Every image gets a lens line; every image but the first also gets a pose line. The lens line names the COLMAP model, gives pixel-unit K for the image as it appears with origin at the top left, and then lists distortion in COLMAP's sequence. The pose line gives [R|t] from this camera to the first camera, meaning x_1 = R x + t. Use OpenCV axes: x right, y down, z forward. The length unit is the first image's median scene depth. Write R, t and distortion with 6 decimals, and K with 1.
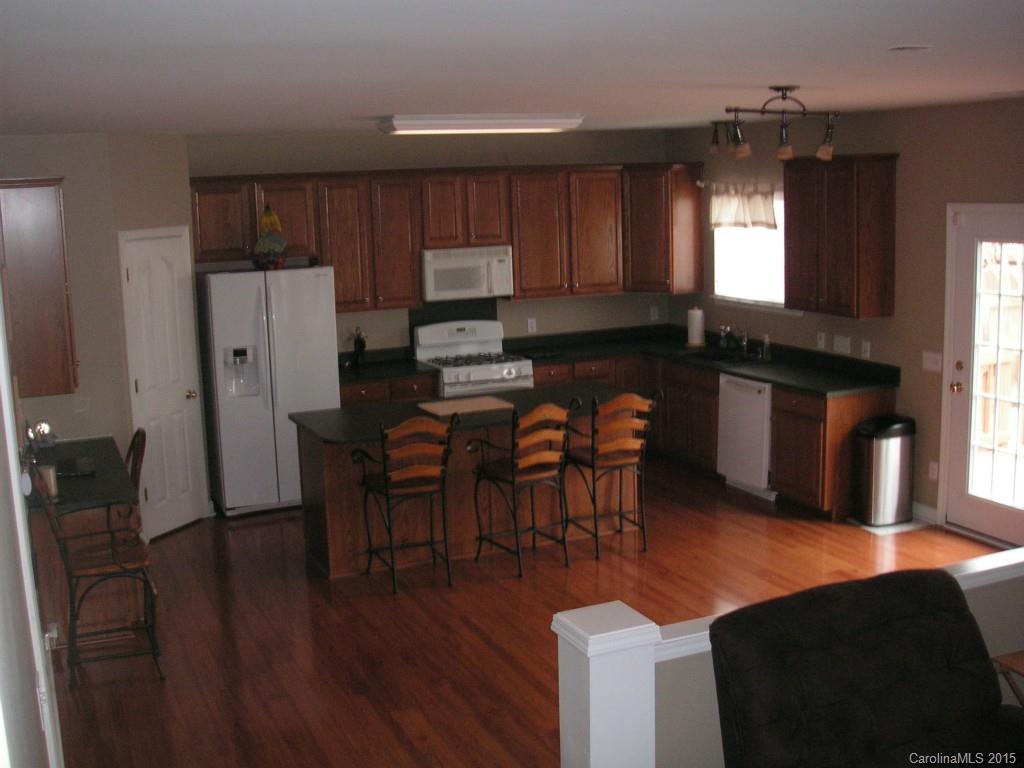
lens RADIAL K [[1178.3, 0, 472.9], [0, 1178.3, 386.2], [0, 0, 1]] dist [-0.219932, 0.219465]
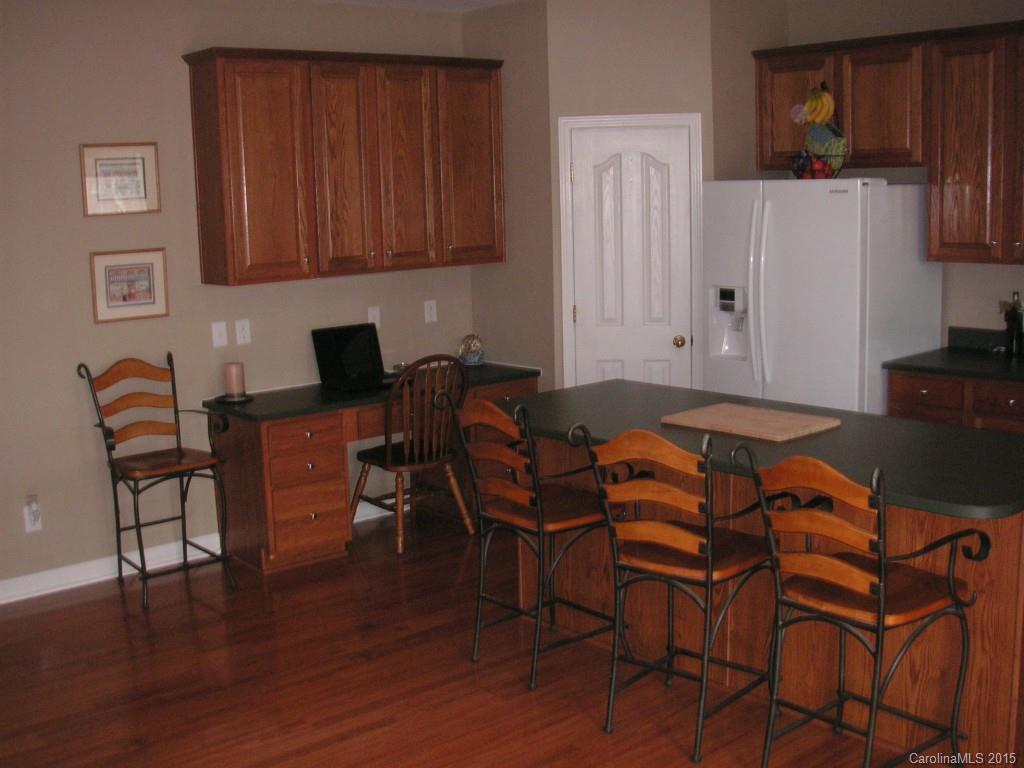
lens RADIAL K [[1178.3, 0, 472.9], [0, 1178.3, 386.2], [0, 0, 1]] dist [-0.219932, 0.219465]
pose [[0.303836, 0.177945, -0.935959, 0.395964], [-0.136693, 0.980381, 0.142017, -0.050229], [0.942867, 0.084789, 0.322199, 0.599904]]
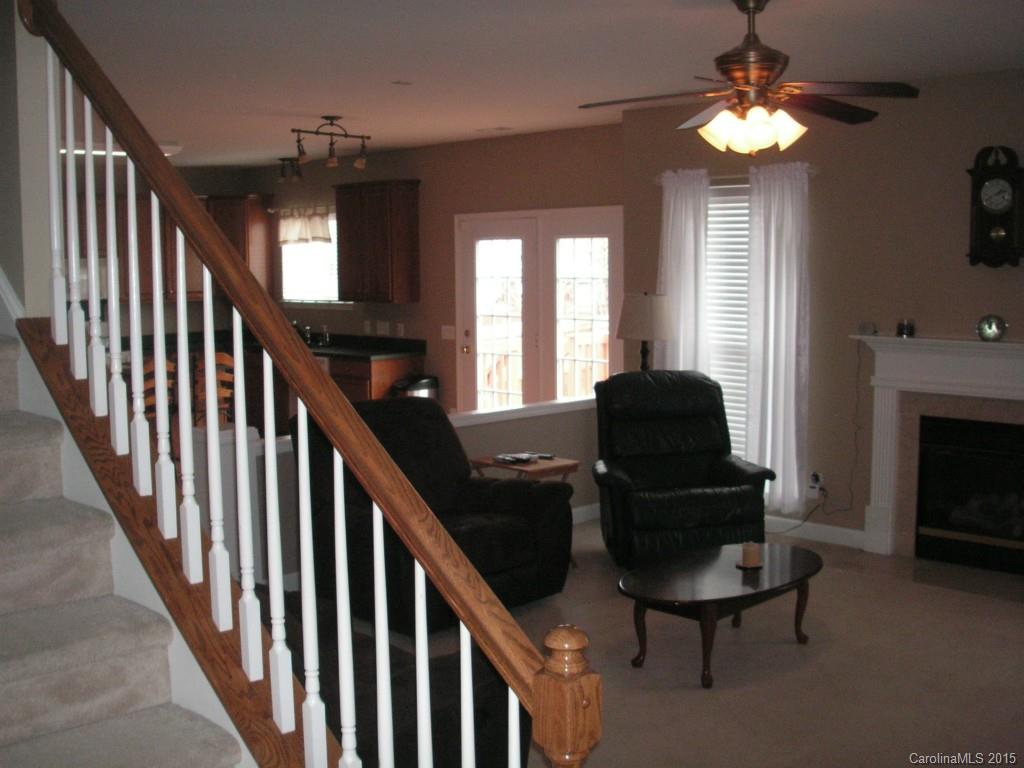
lens RADIAL K [[1178.3, 0, 472.9], [0, 1178.3, 386.2], [0, 0, 1]] dist [-0.219932, 0.219465]
pose [[0.933694, -0.016415, 0.357695, -0.058572], [0.041559, 0.997165, -0.062721, 0.112352], [-0.355651, 0.073428, 0.931730, -0.256811]]
